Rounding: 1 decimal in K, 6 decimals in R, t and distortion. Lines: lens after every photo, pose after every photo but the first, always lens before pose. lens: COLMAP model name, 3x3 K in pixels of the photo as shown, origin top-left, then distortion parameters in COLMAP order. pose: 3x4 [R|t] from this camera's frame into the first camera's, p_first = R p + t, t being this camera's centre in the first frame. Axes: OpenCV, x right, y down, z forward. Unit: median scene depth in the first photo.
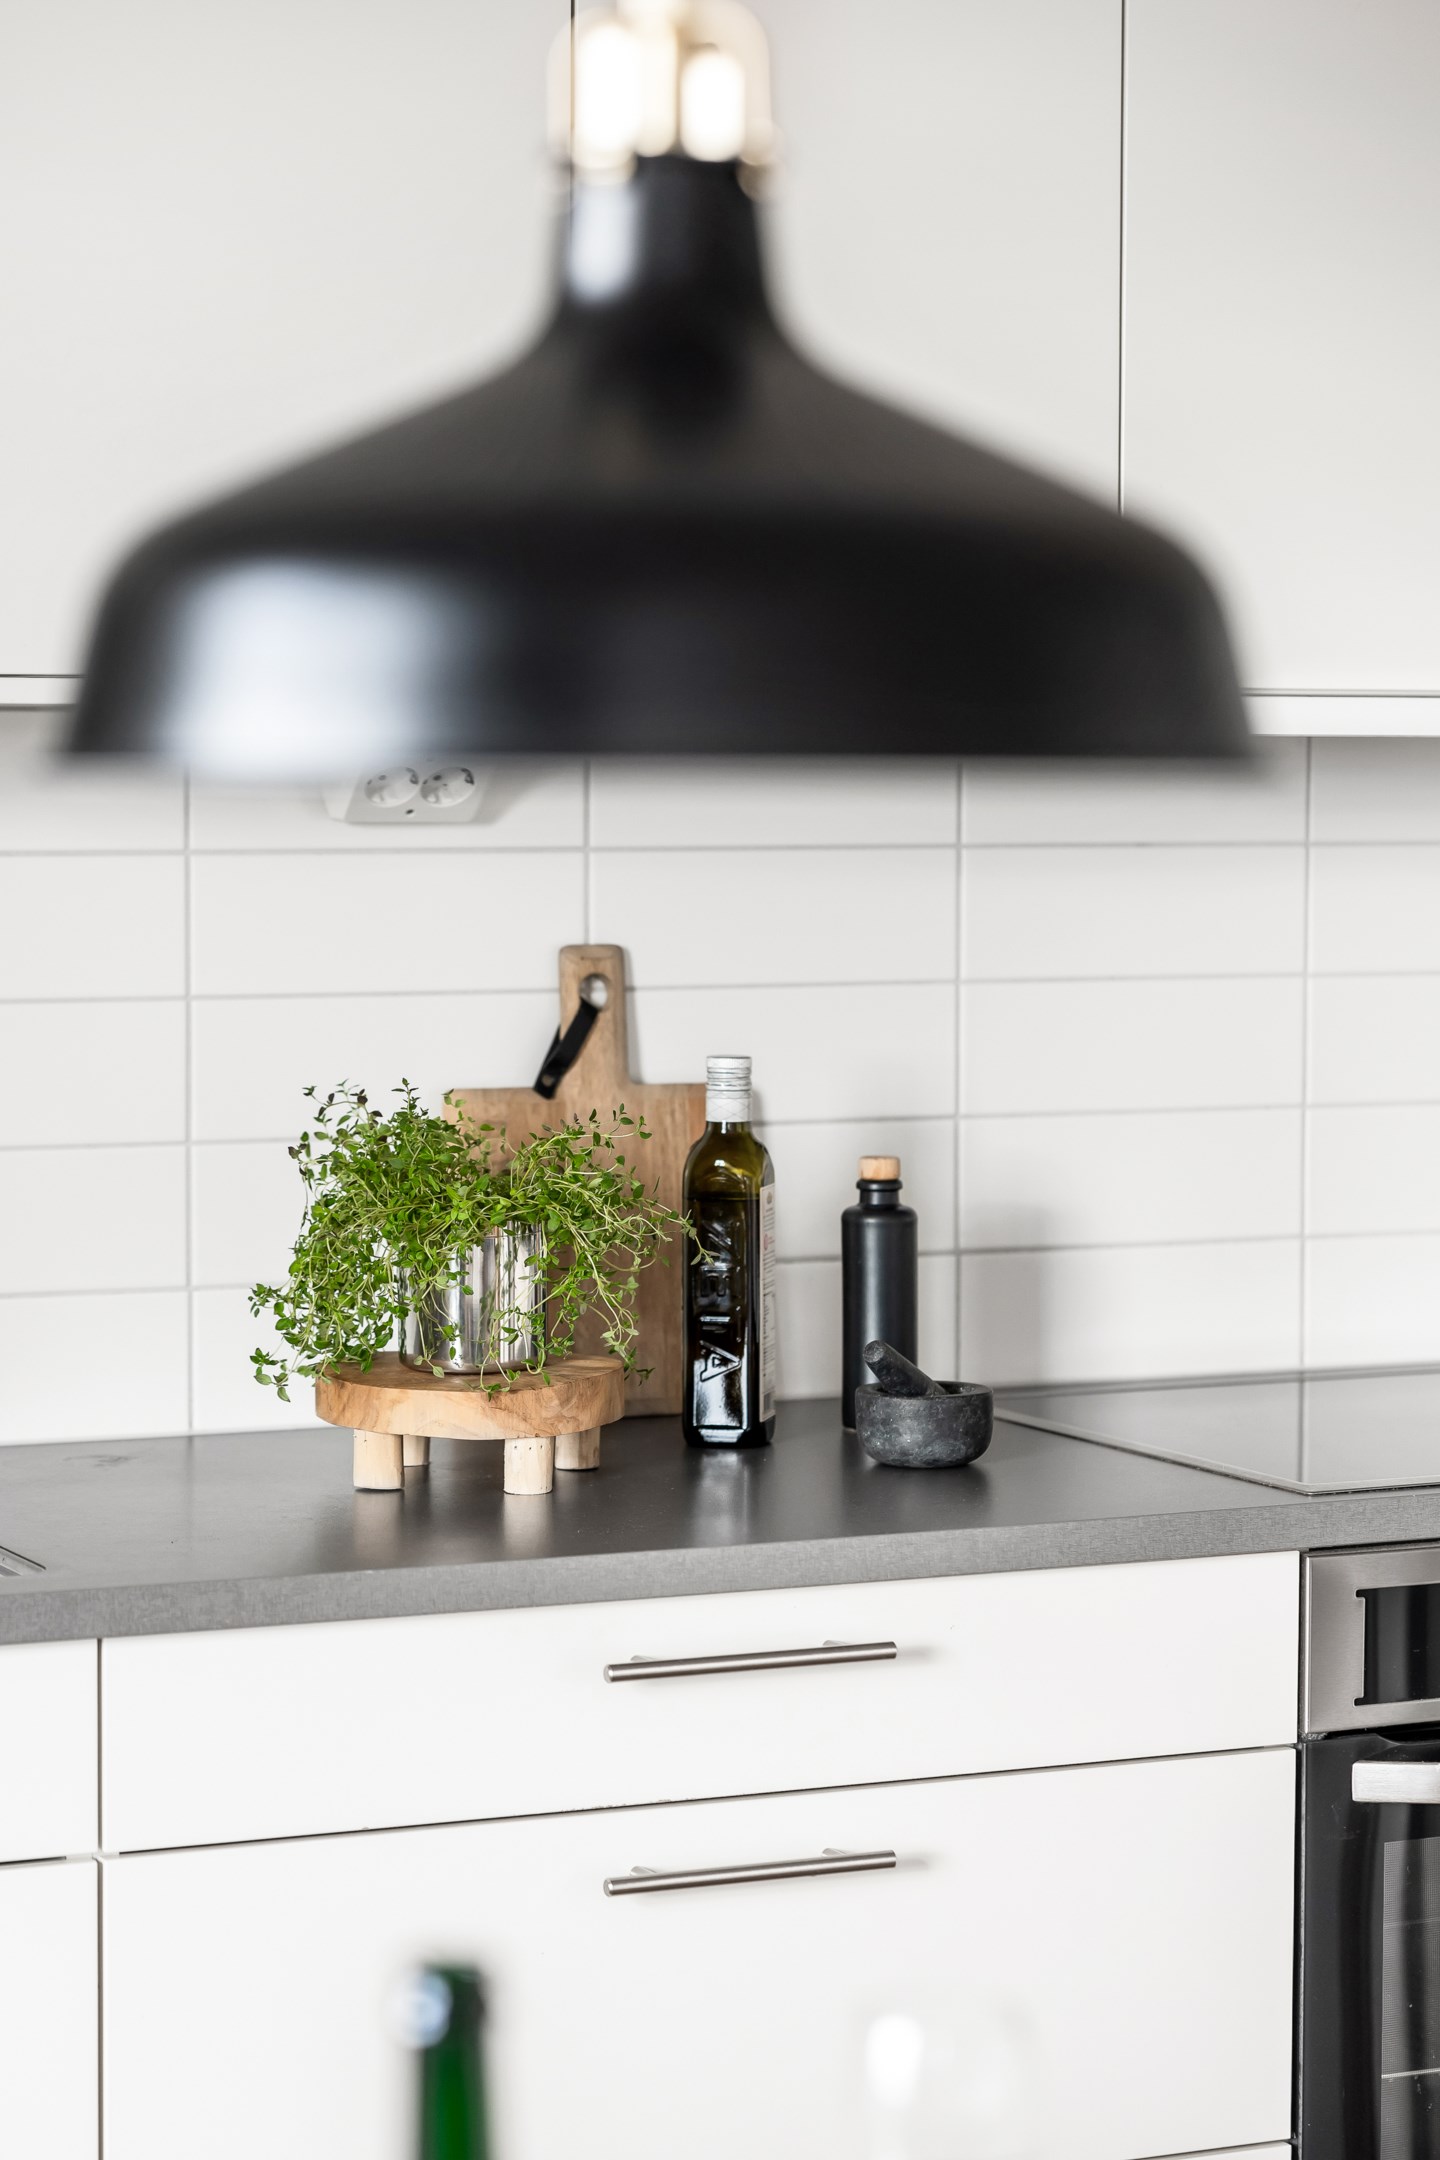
lens RADIAL K [[5205.9, 0, 720.0], [0, 5205.9, 1080.0], [0, 0, 1]] dist [0.015787, -0.004298]
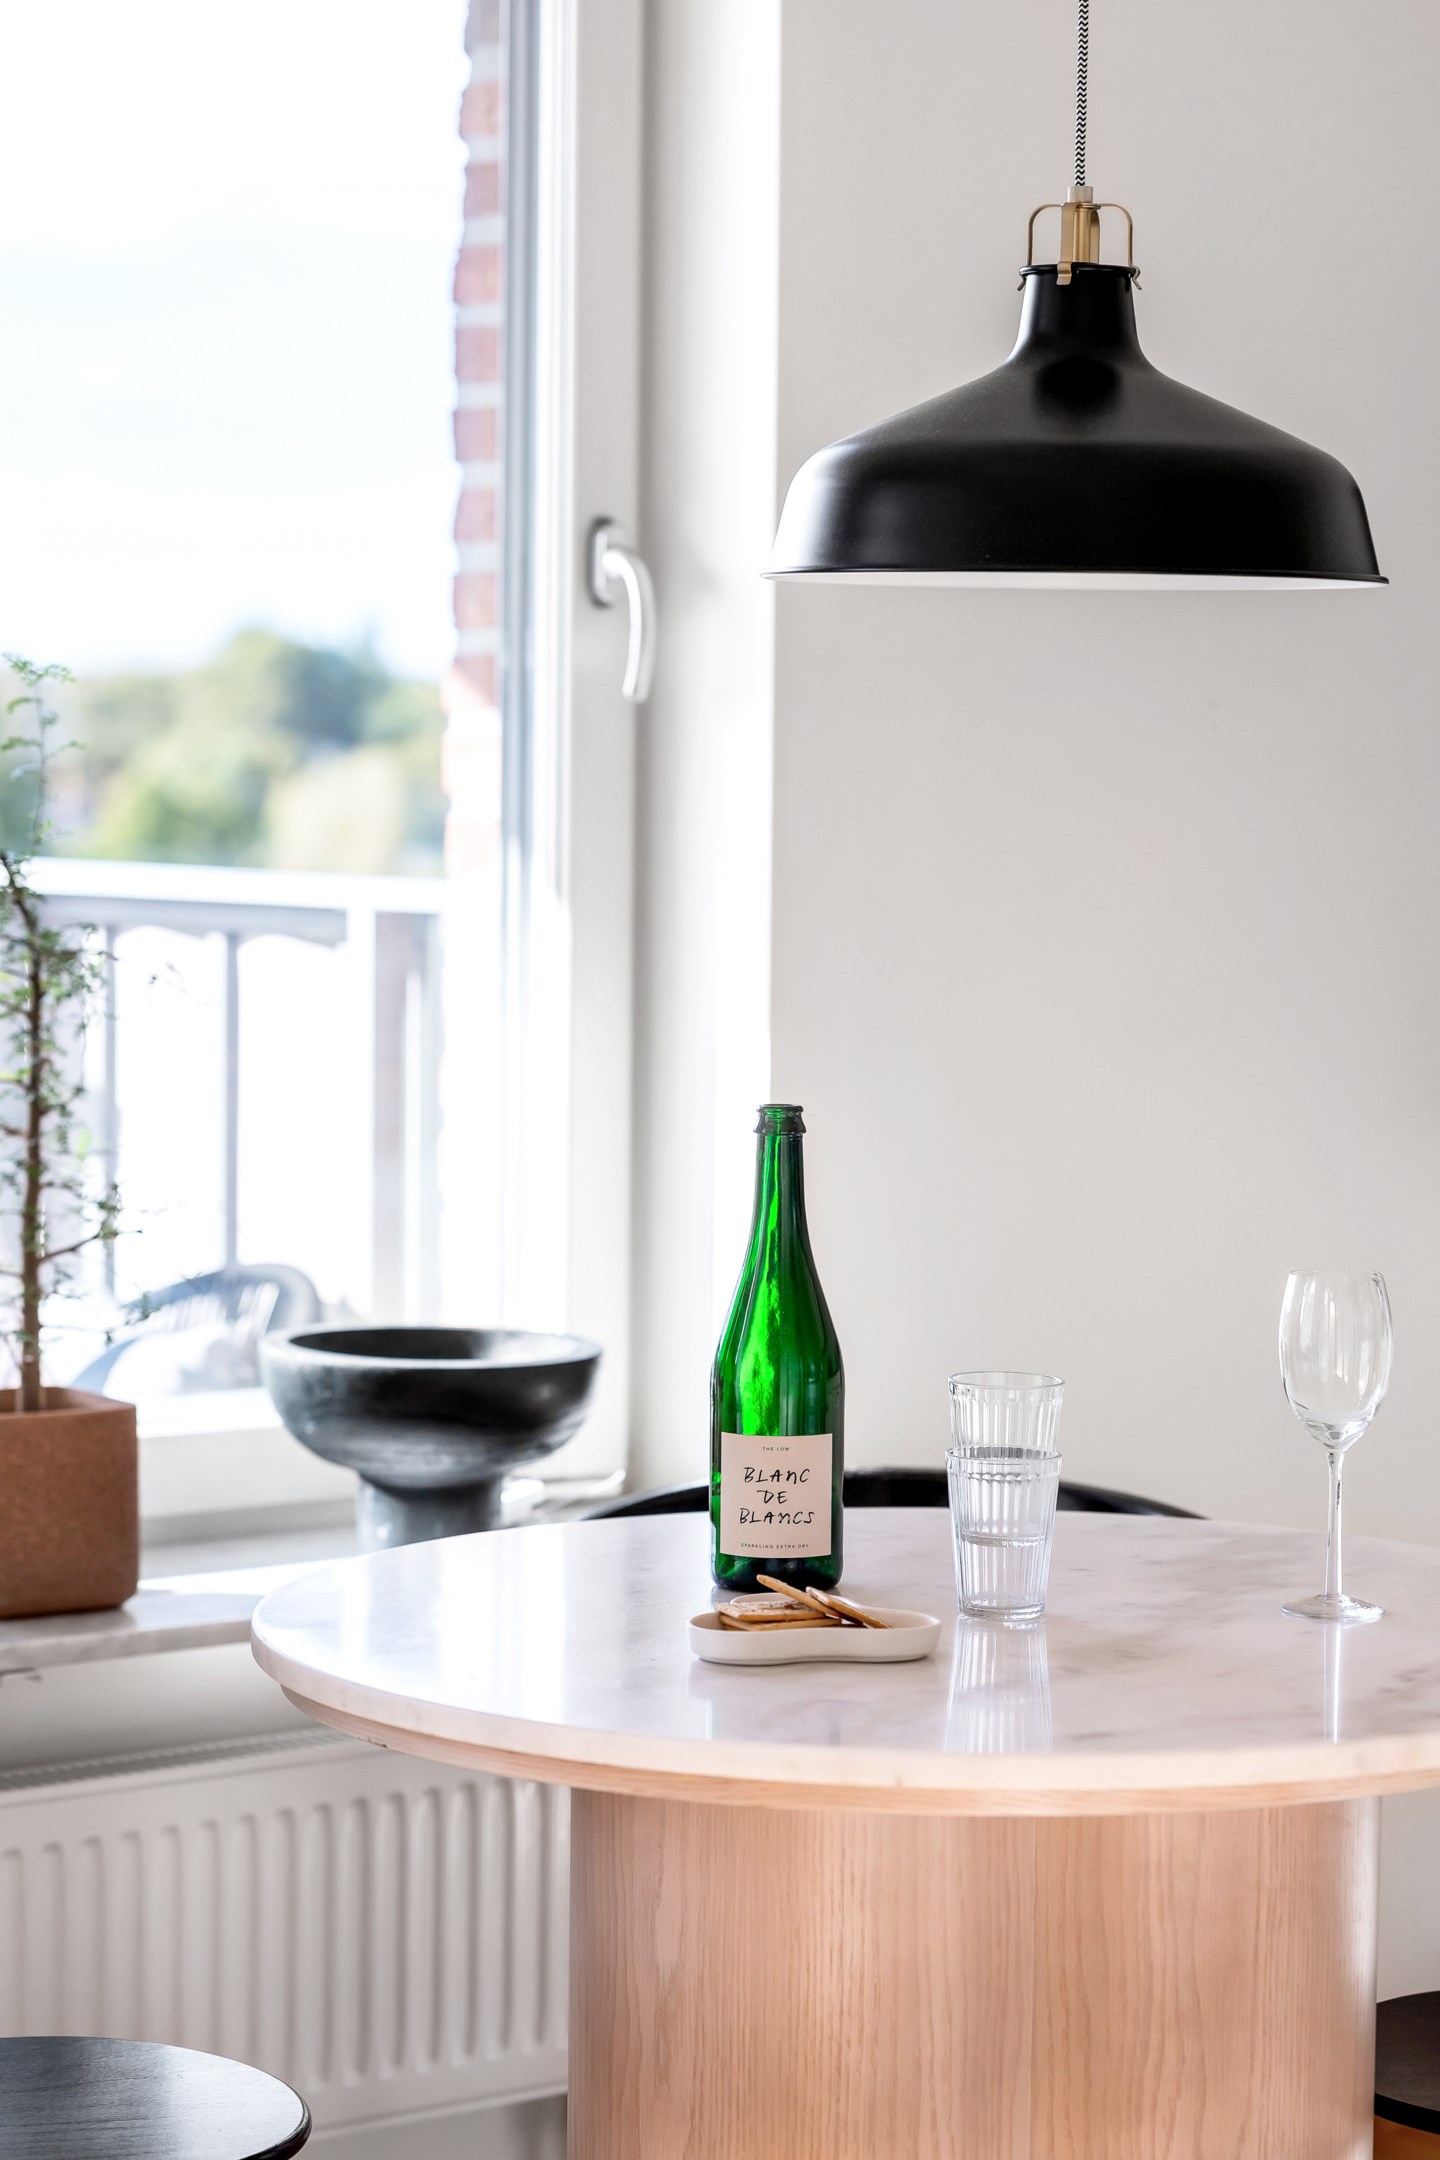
lens RADIAL K [[5205.9, 0, 720.0], [0, 5205.9, 1080.0], [0, 0, 1]] dist [0.015787, -0.004298]
pose [[0.218372, 0.069040, -0.973420, 0.854195], [-0.076221, 0.995654, 0.053518, 0.015607], [0.972884, 0.062508, 0.222685, 0.193269]]
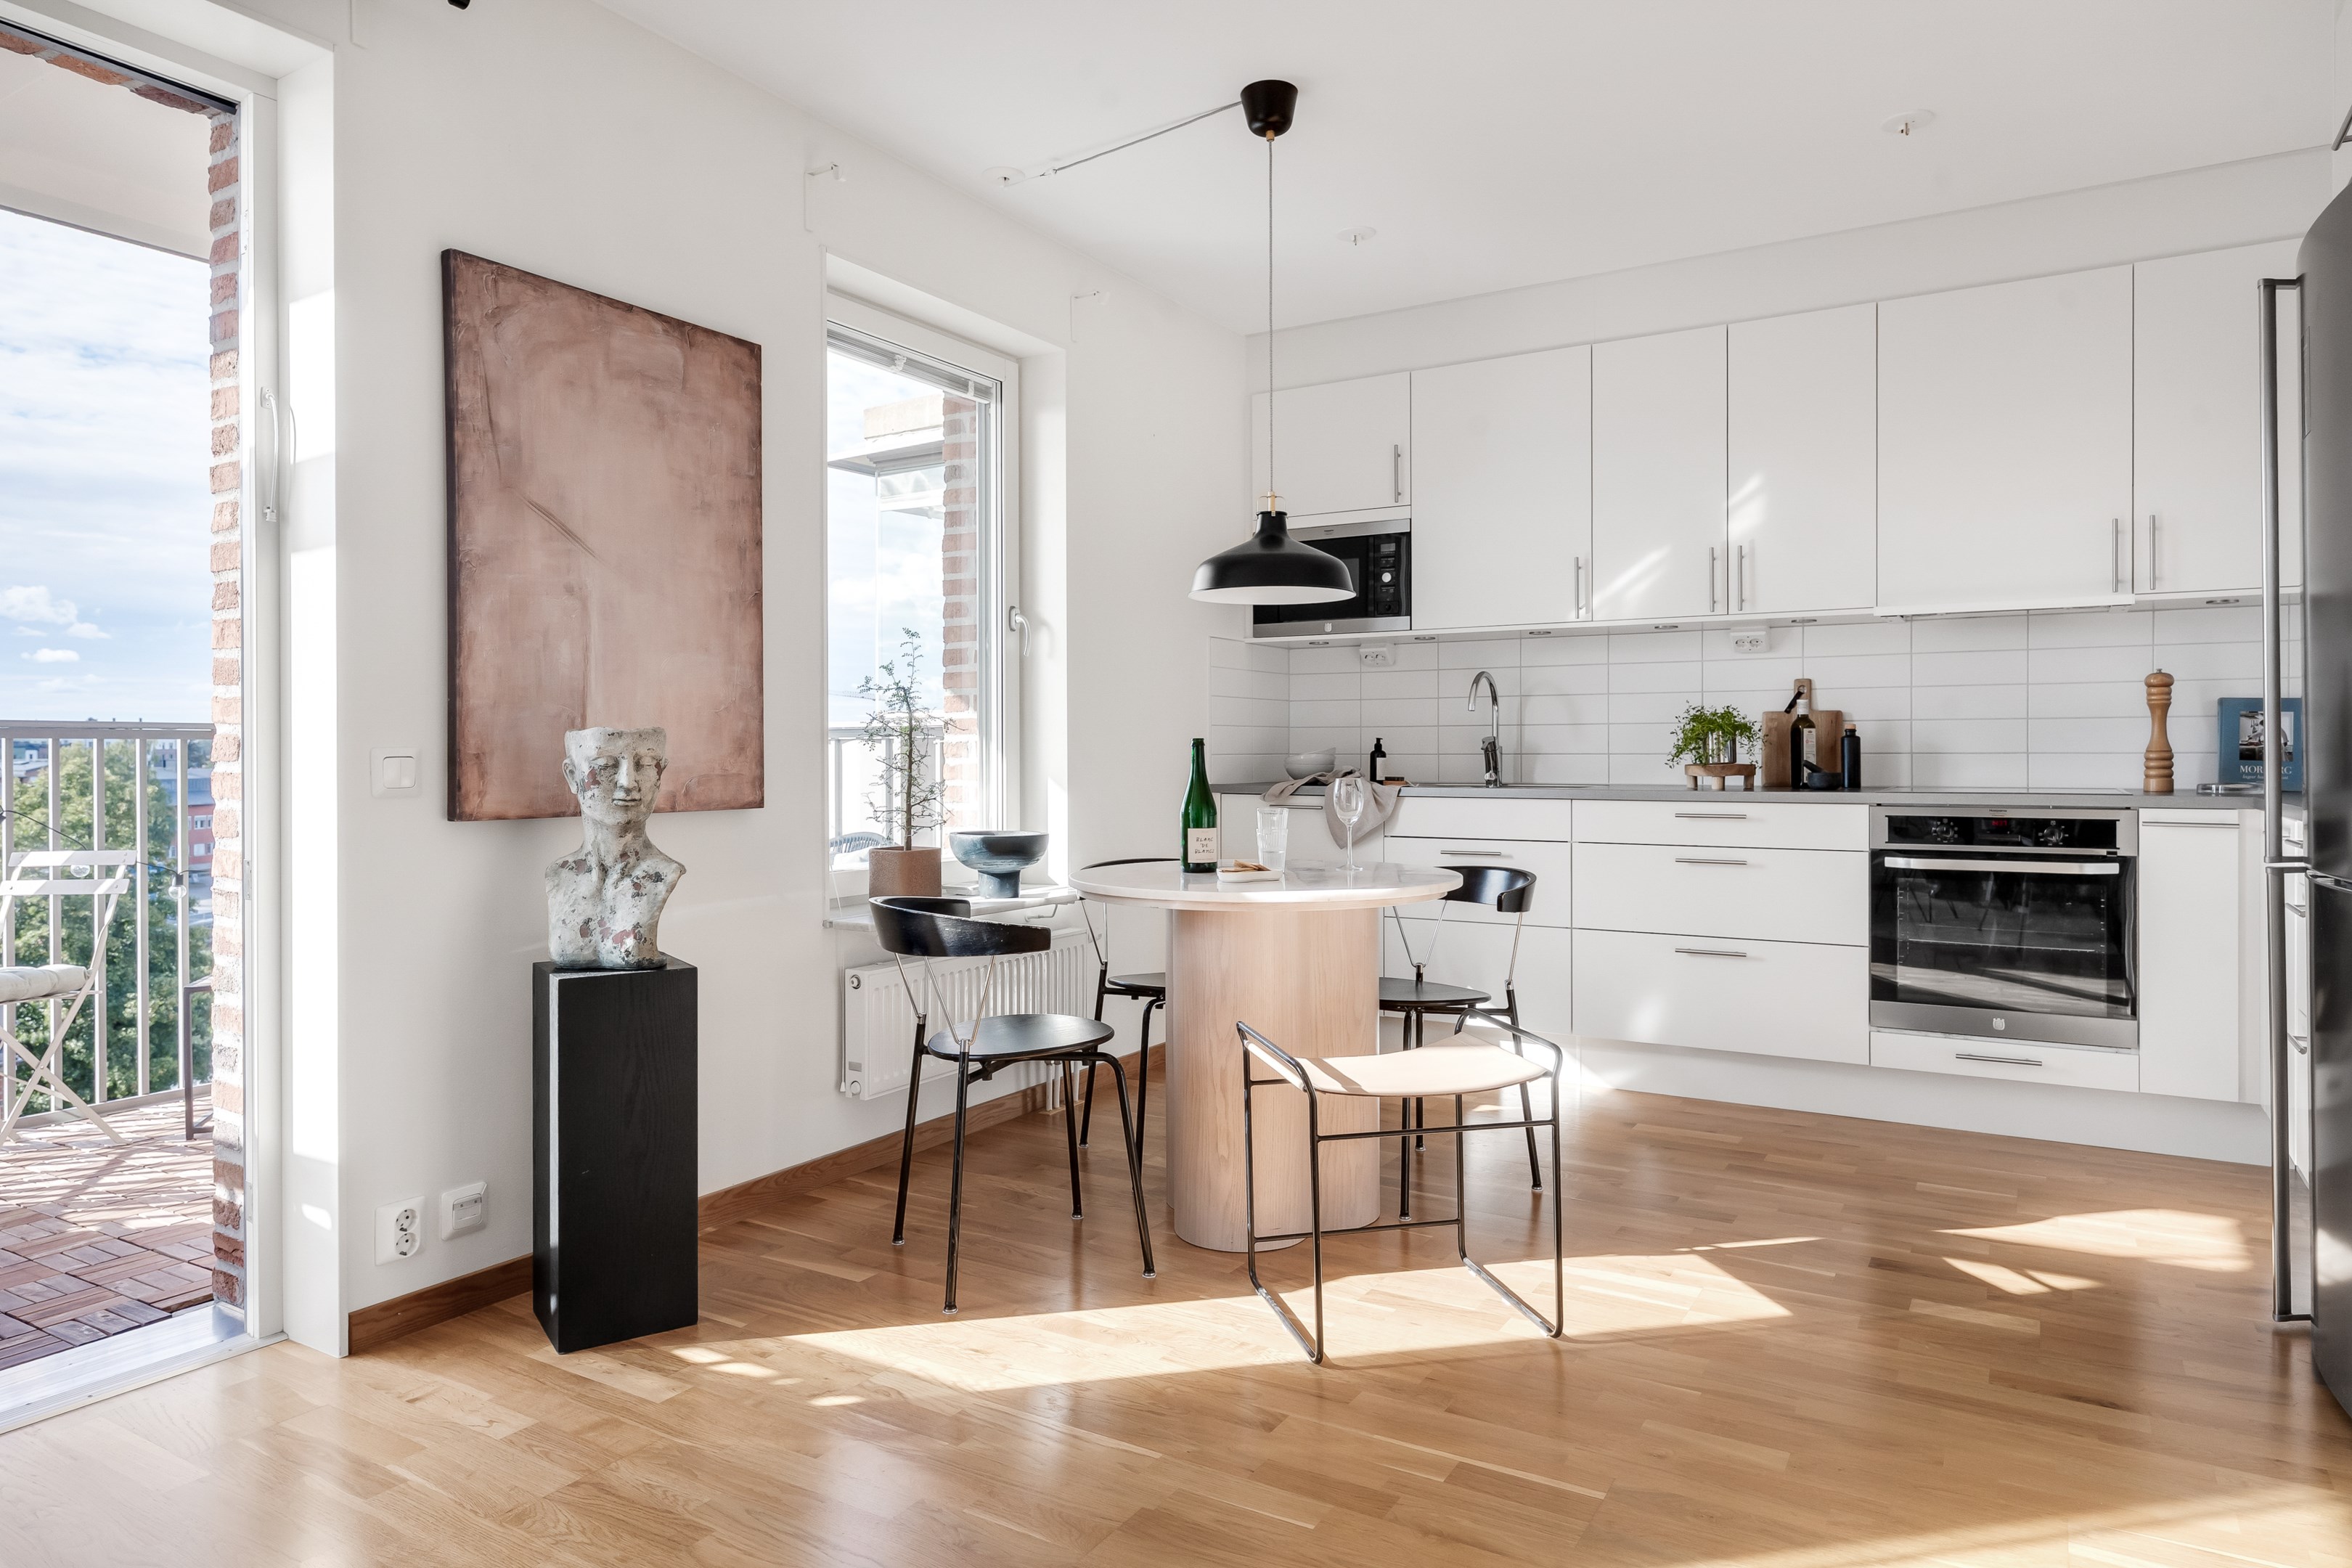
lens RADIAL K [[1422.5, 0, 1177.1], [0, 1422.5, 755.4], [0, 0, 1]] dist [-0.000931, 0.001073]
pose [[0.547795, -0.002134, -0.836610, 0.720542], [-0.048413, 0.998240, -0.034247, 0.109666], [0.835211, 0.059263, 0.546728, -0.095761]]
